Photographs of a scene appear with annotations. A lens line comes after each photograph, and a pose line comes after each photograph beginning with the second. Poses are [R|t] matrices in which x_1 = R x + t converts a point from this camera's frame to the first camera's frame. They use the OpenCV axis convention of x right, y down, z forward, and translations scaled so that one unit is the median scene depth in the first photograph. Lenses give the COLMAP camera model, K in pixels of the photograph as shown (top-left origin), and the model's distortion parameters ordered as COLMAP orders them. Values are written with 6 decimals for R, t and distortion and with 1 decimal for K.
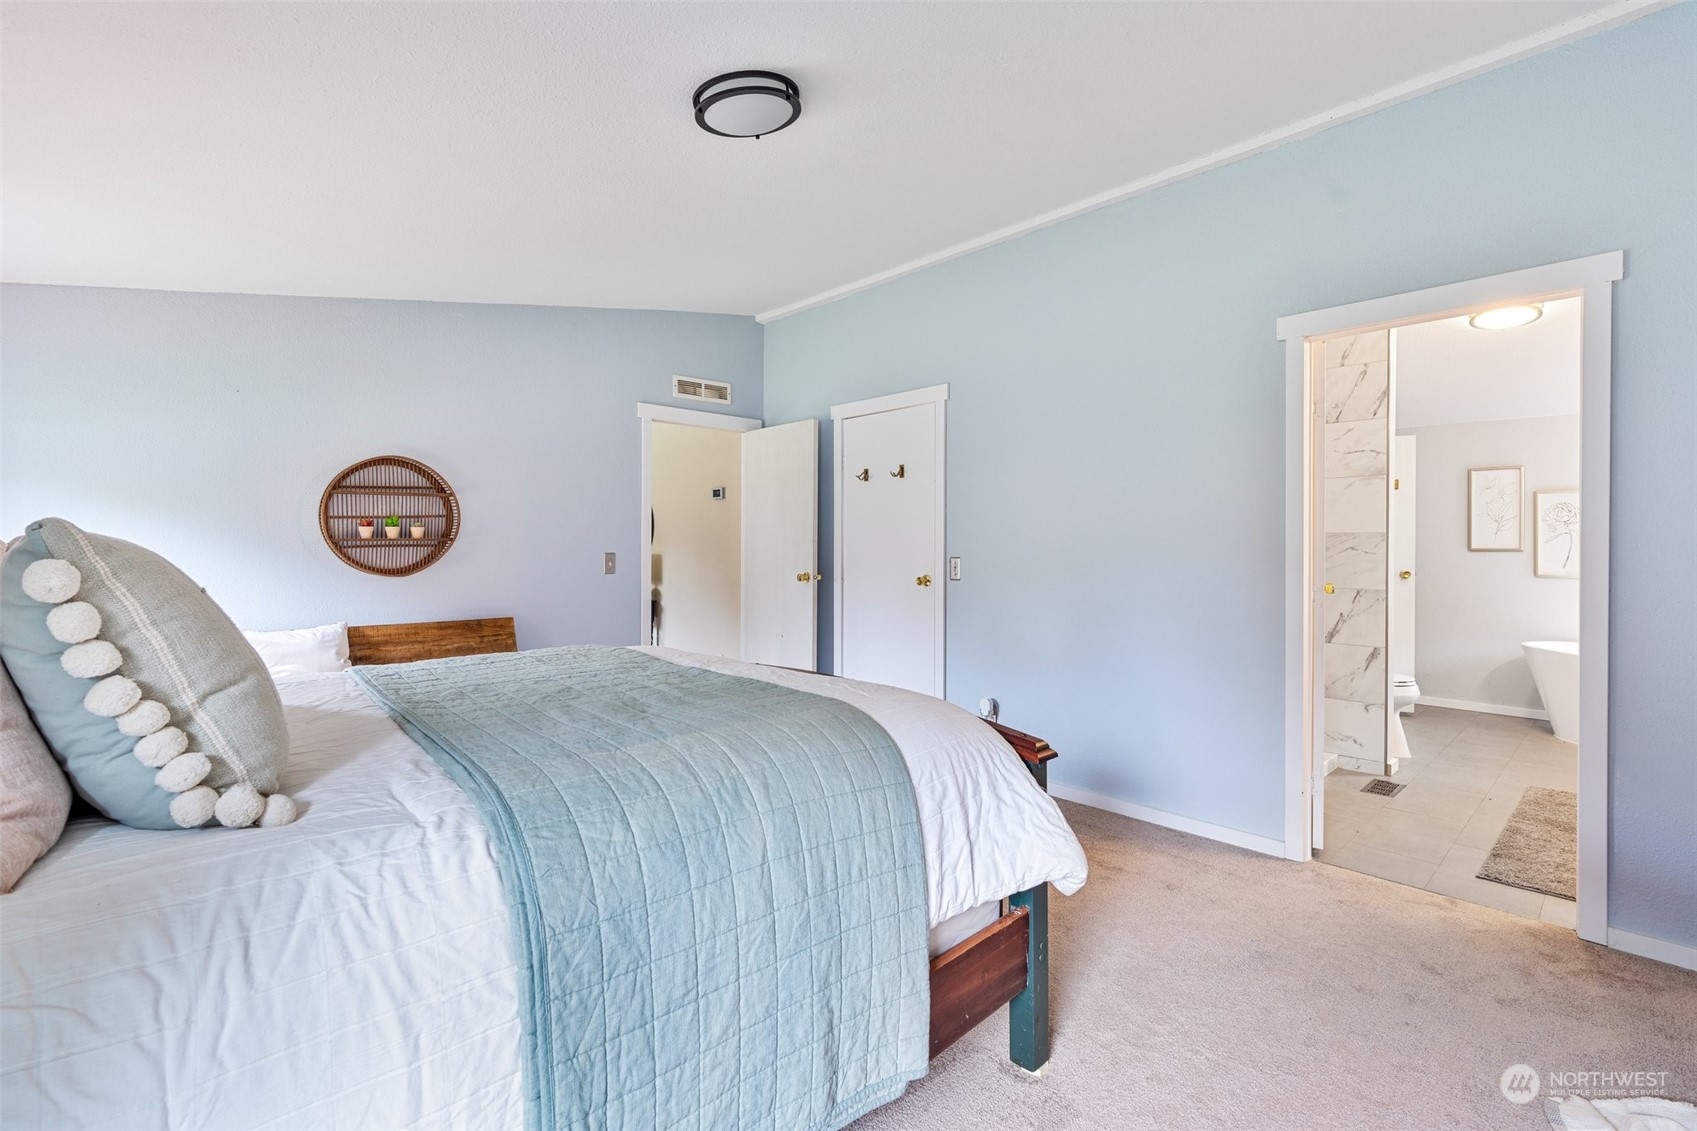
lens RADIAL K [[780.7, 0, 843.7], [0, 780.7, 557.3], [0, 0, 1]] dist [-0.000249, 0.000583]
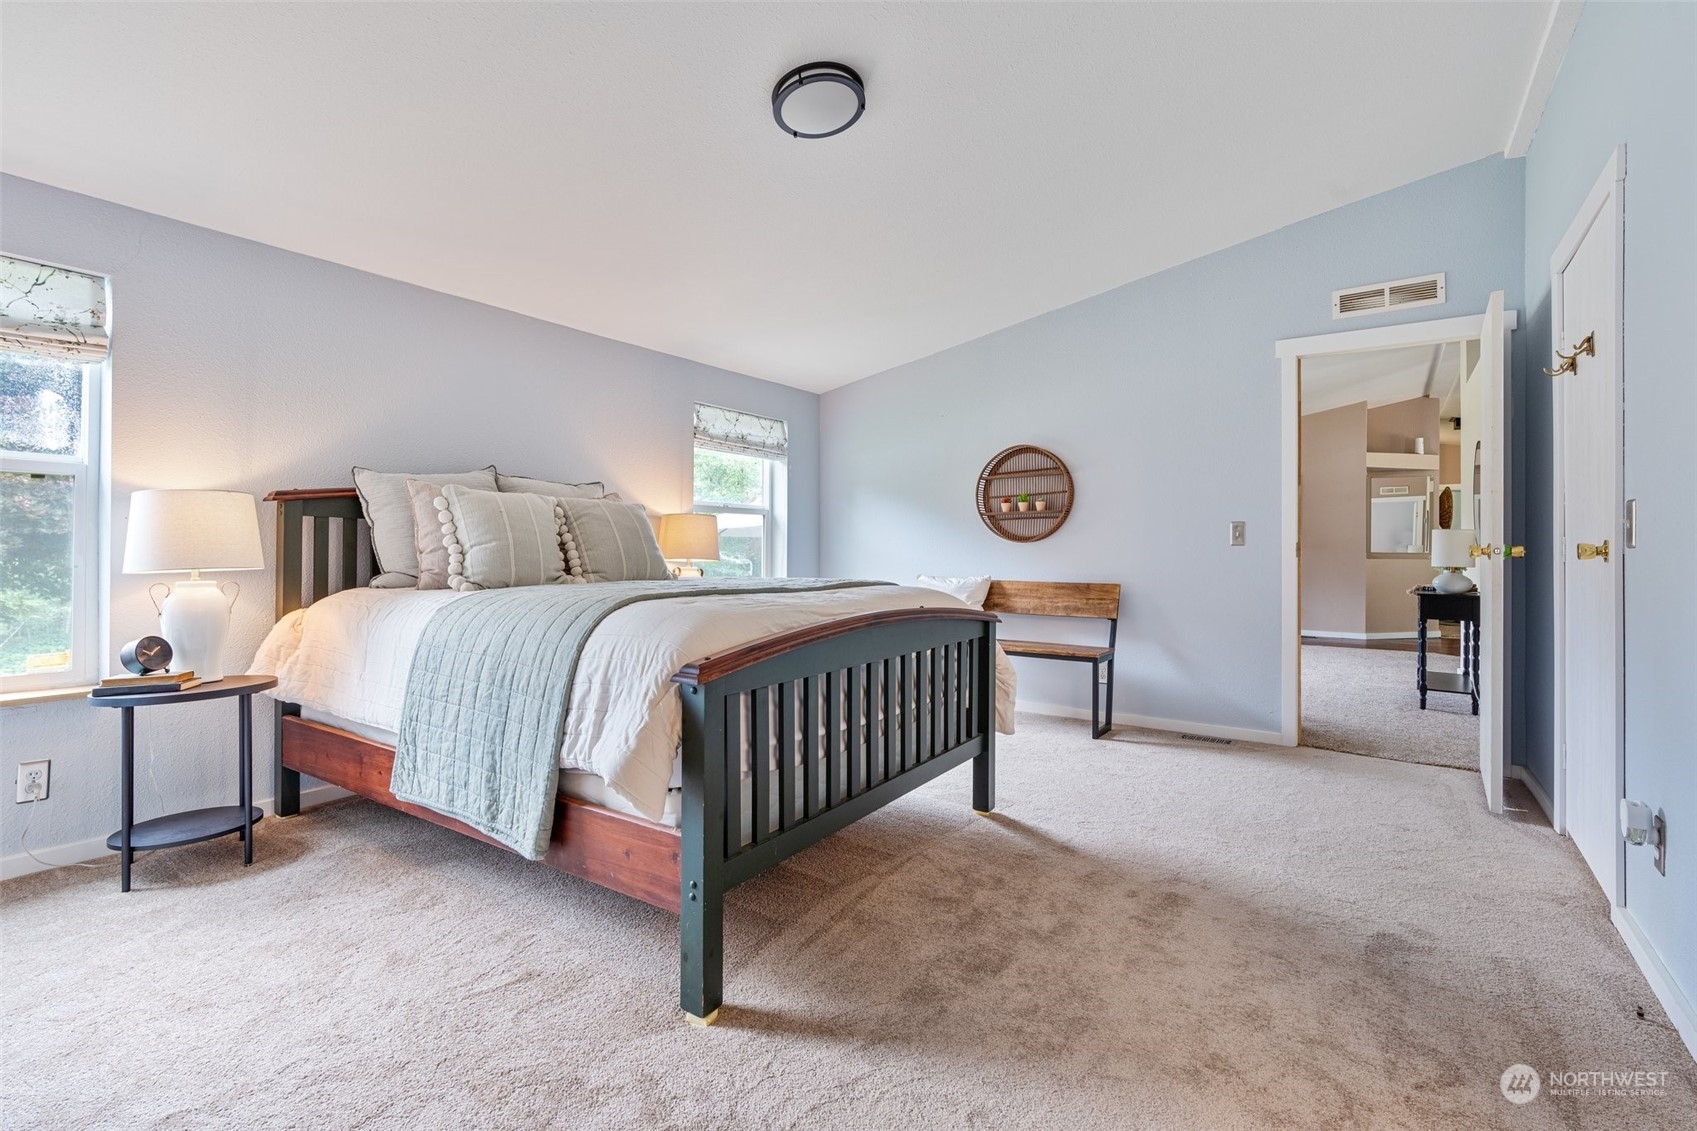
lens RADIAL K [[780.7, 0, 844.1], [0, 780.7, 562.1], [0, 0, 1]] dist [-0.000249, 0.000583]
pose [[0.176962, 0.015834, -0.984090, 0.589743], [-0.022321, 0.999678, 0.012071, 0.046753], [0.983965, 0.019830, 0.177259, 0.492092]]
